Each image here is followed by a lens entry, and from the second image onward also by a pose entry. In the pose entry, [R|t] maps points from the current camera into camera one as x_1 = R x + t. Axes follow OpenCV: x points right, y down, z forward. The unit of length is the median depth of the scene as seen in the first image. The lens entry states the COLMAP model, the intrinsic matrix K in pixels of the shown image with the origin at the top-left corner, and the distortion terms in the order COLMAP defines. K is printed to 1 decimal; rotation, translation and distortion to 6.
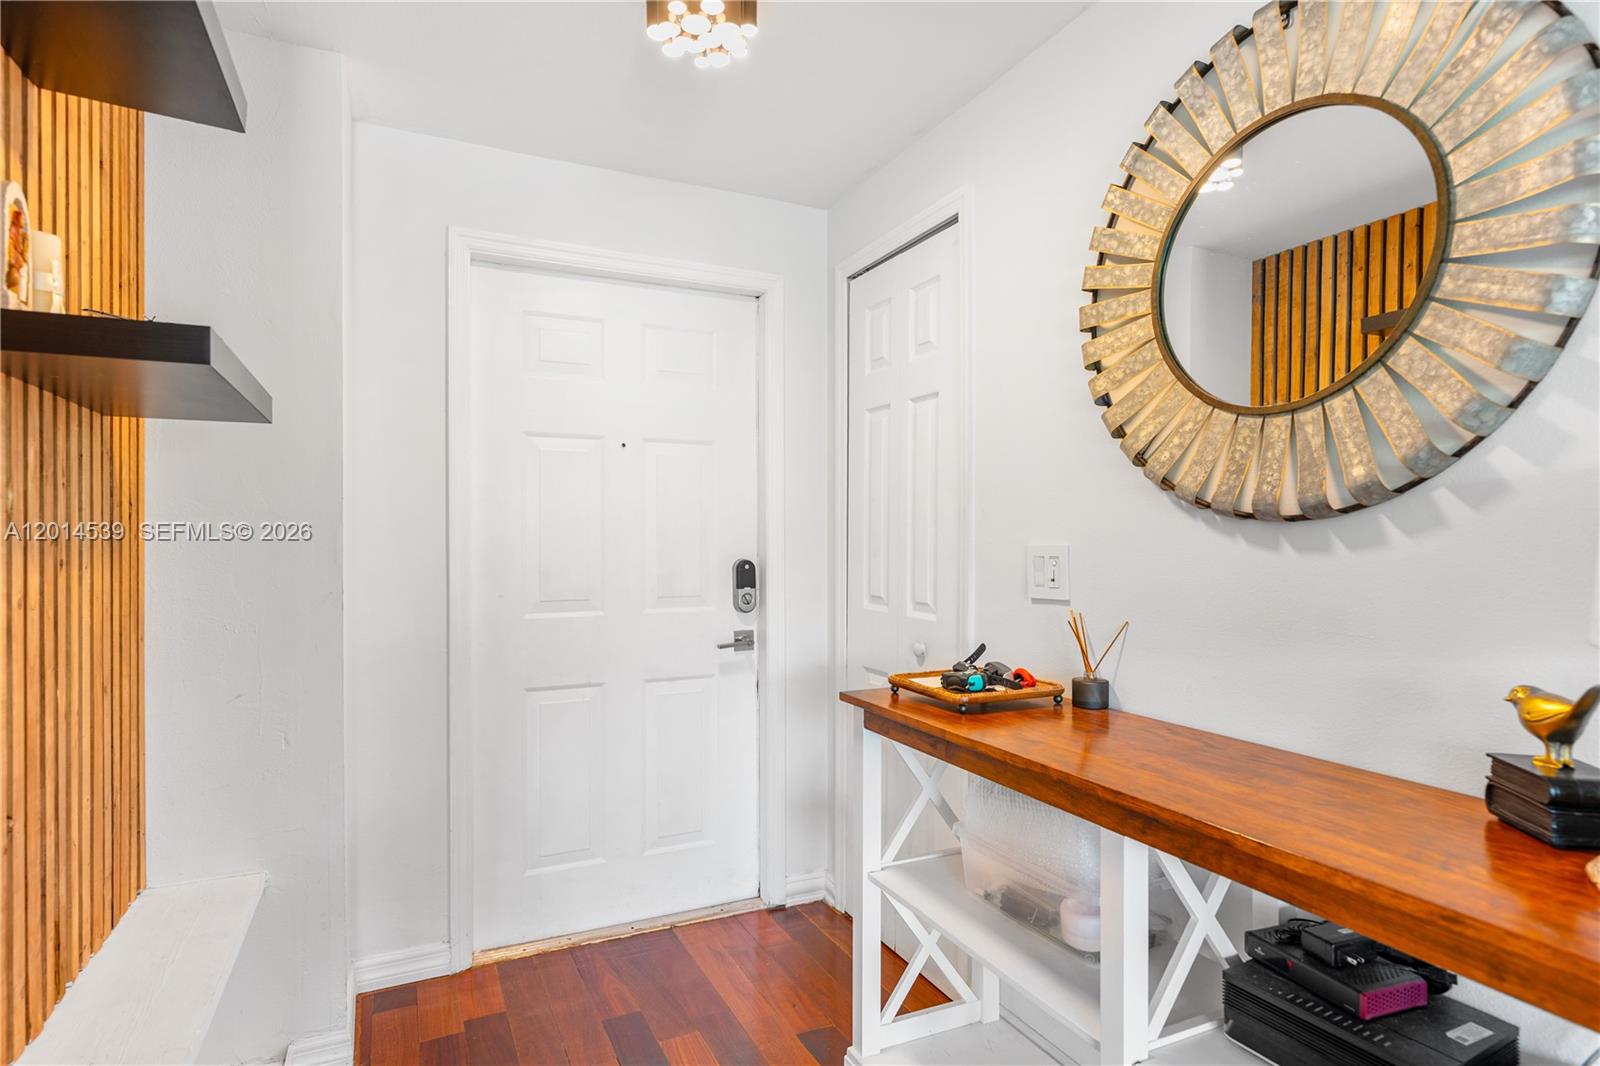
lens RADIAL K [[843.7, 0, 798.2], [0, 843.7, 534.5], [0, 0, 1]] dist [-0.005300, 0.000507]
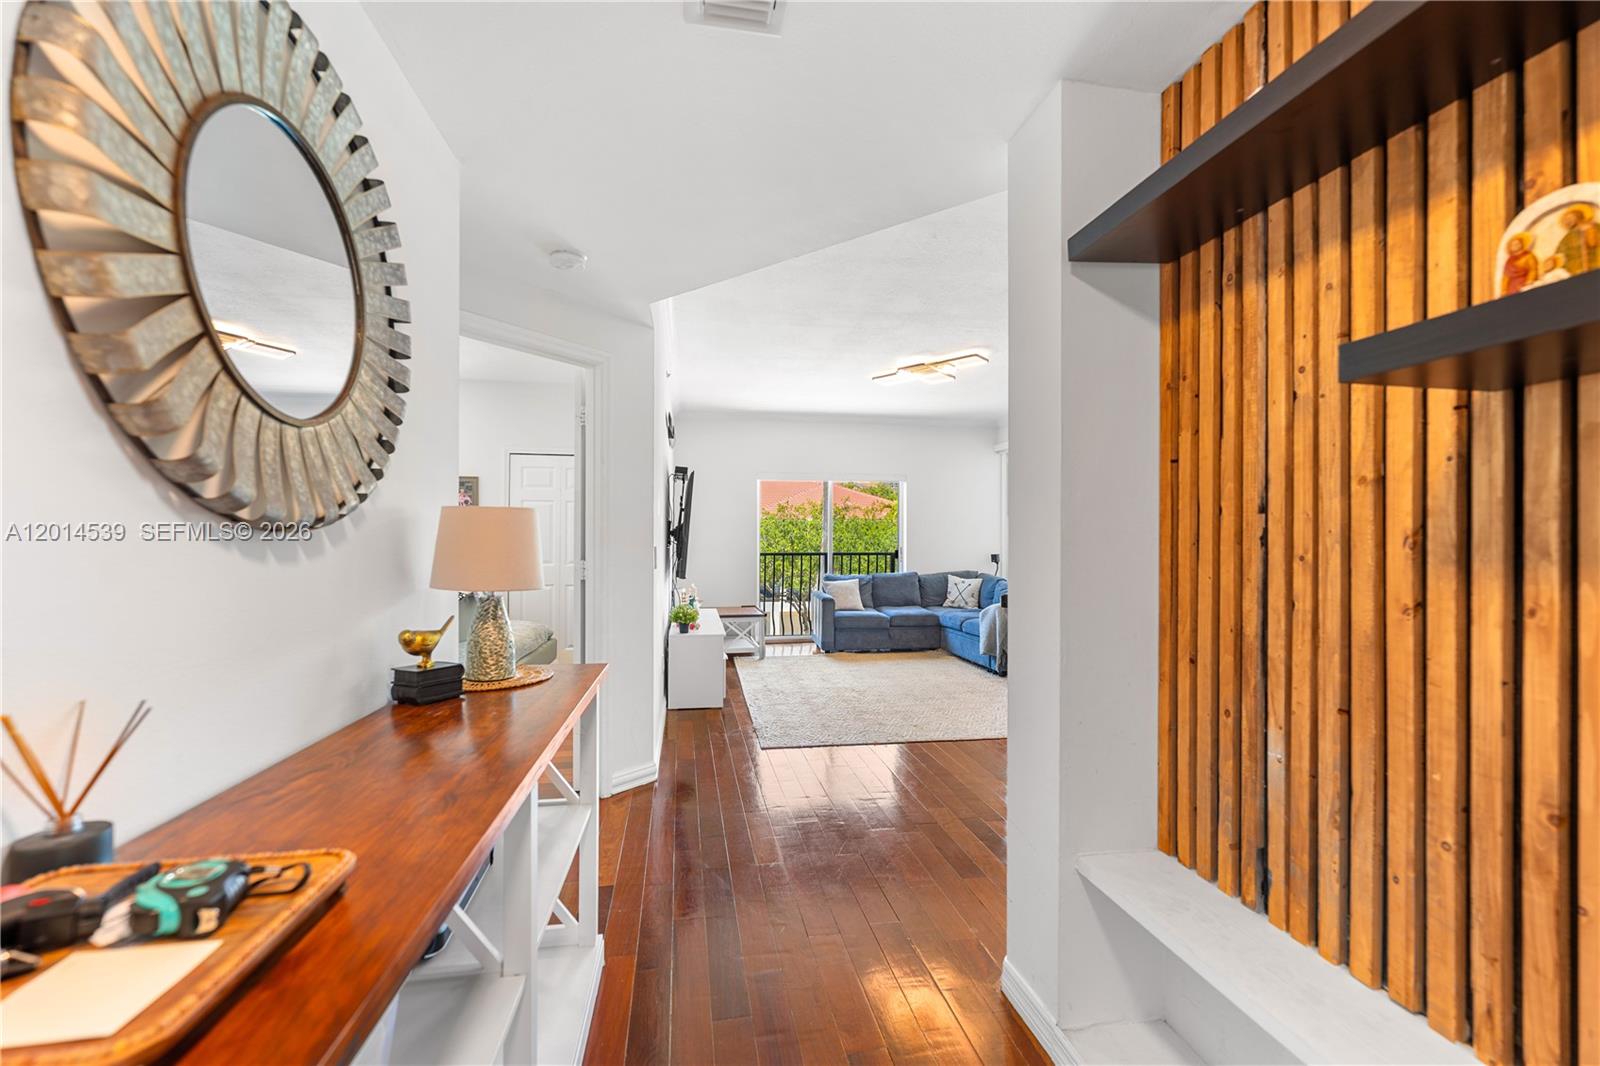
lens RADIAL K [[638.1, 0, 783.4], [0, 638.1, 546.3], [0, 0, 1]] dist [0.001640, -0.000502]
pose [[-0.951408, -0.006227, 0.307871, -0.164459], [-0.005573, 0.999980, 0.003004, -0.001763], [-0.307884, 0.001143, -0.951423, 1.129484]]
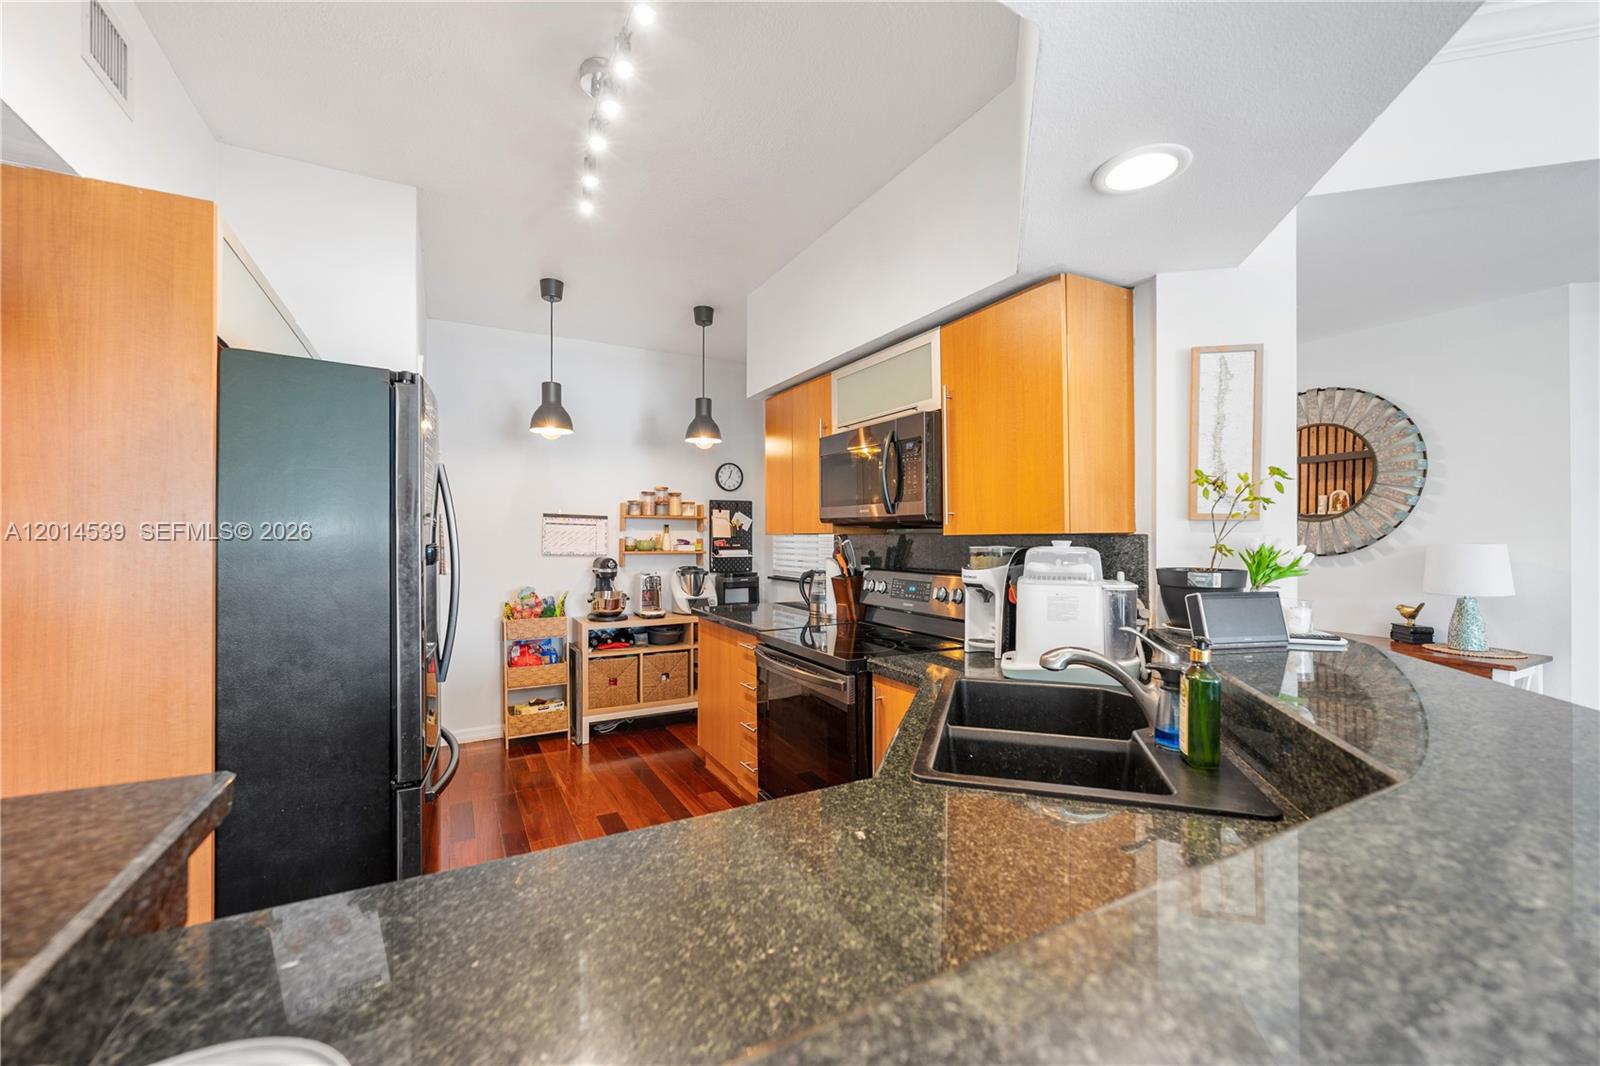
lens RADIAL K [[638.1, 0, 805.2], [0, 638.1, 529.9], [0, 0, 1]] dist [0.001640, -0.000502]
pose [[0.998321, 0.002281, 0.057885, -1.057781], [-0.002095, 0.999992, -0.003264, -0.073310], [-0.057892, 0.003137, 0.998318, -0.914010]]
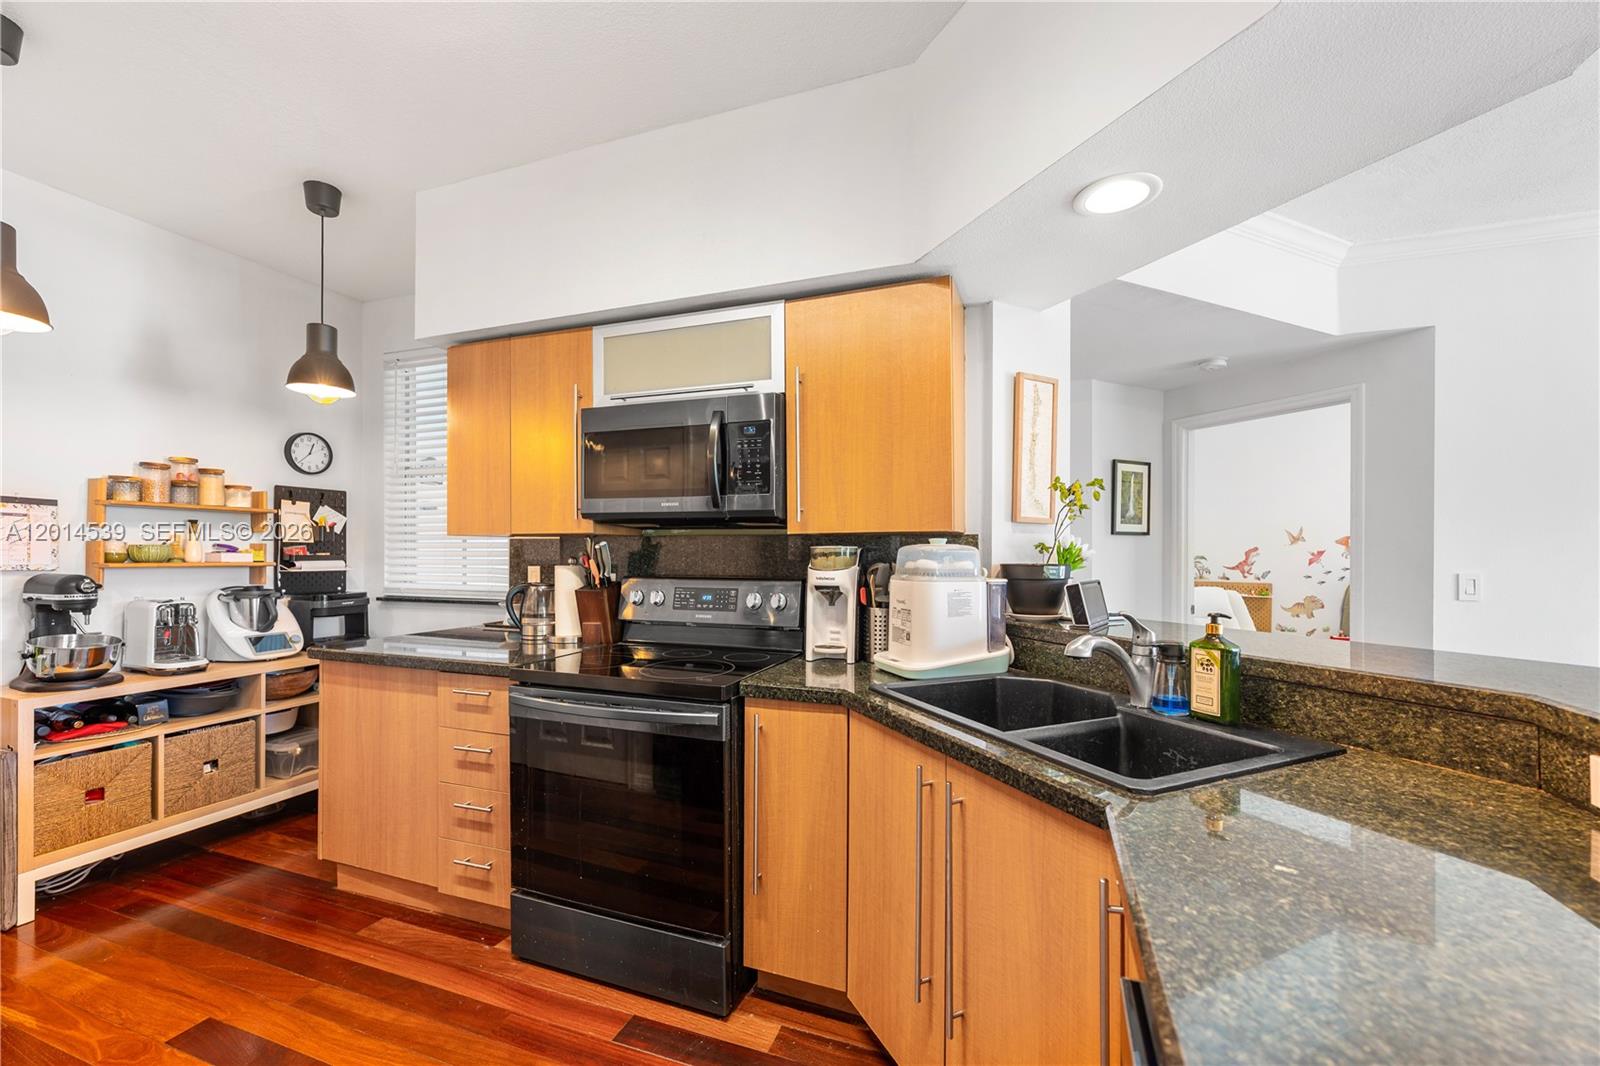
lens RADIAL K [[638.1, 0, 798.7], [0, 638.1, 549.3], [0, 0, 1]] dist [0.001640, -0.000502]
pose [[0.719632, 0.006550, 0.694325, -1.489711], [-0.008206, 0.999966, -0.000927, -0.039162], [-0.694307, -0.005031, 0.719661, -0.493919]]
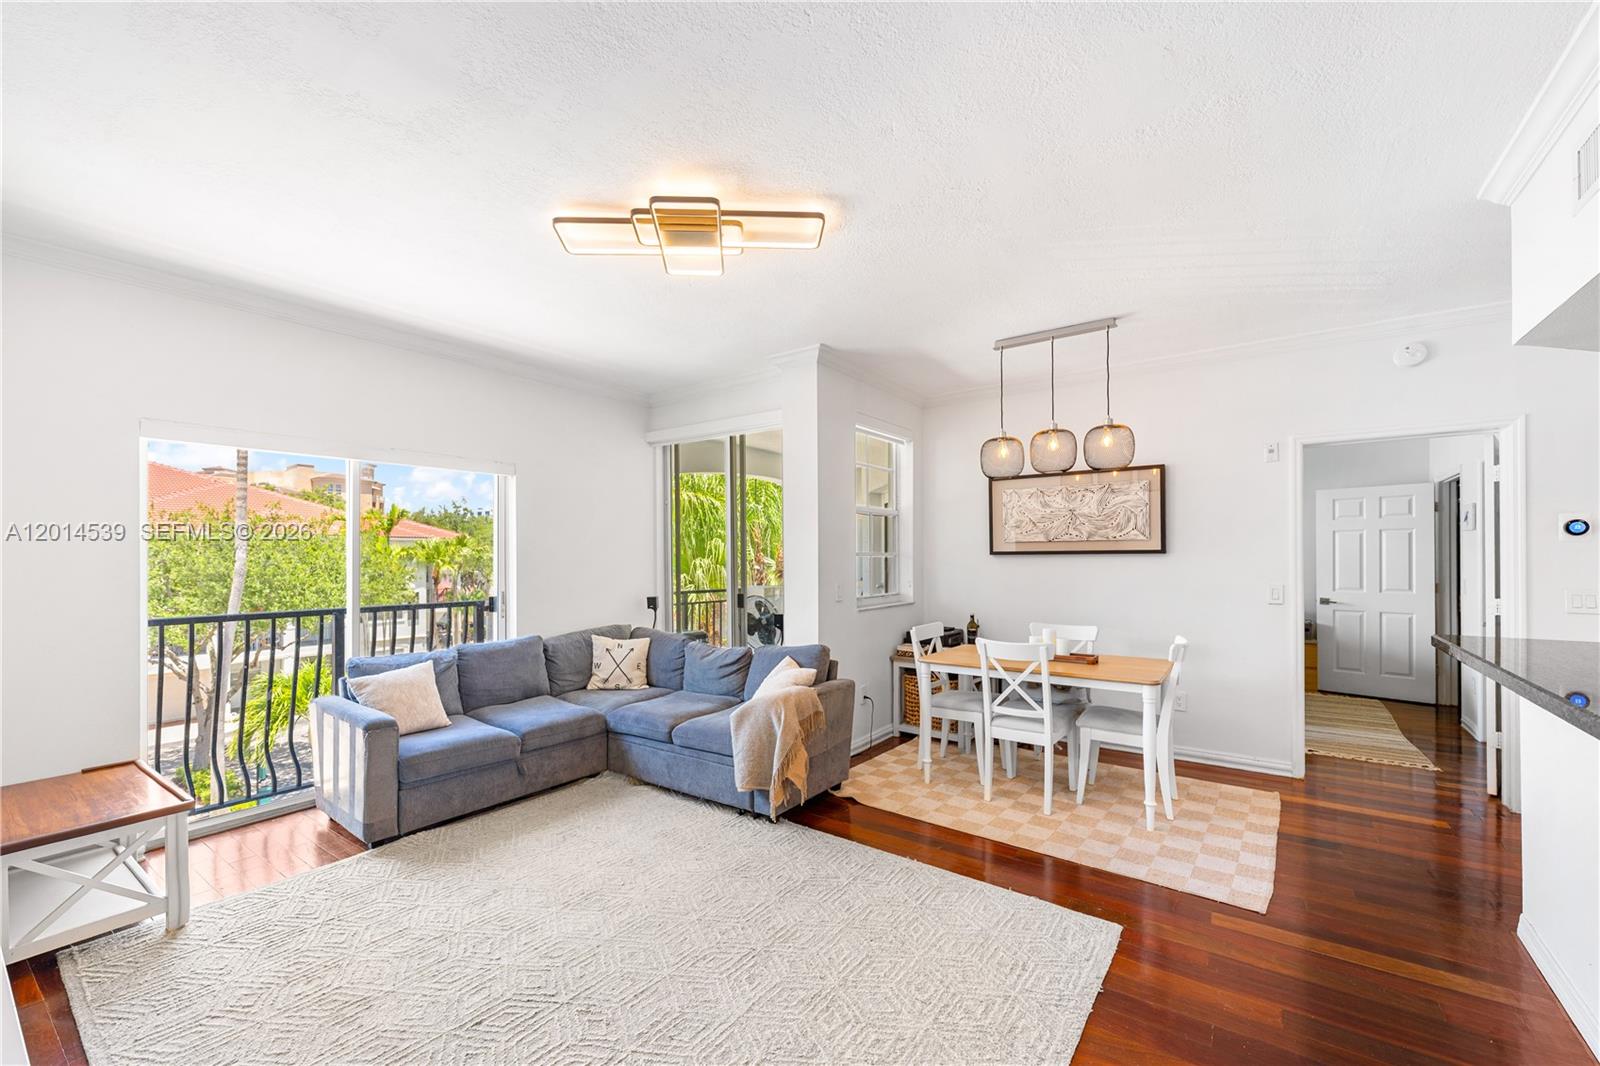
lens RADIAL K [[638.1, 0, 786.9], [0, 638.1, 553.9], [0, 0, 1]] dist [0.001640, -0.000502]
pose [[-0.881518, 0.005076, -0.472123, 0.583876], [0.011340, 0.999881, -0.010423, -0.095117], [0.472014, -0.014542, -0.881471, -0.529852]]
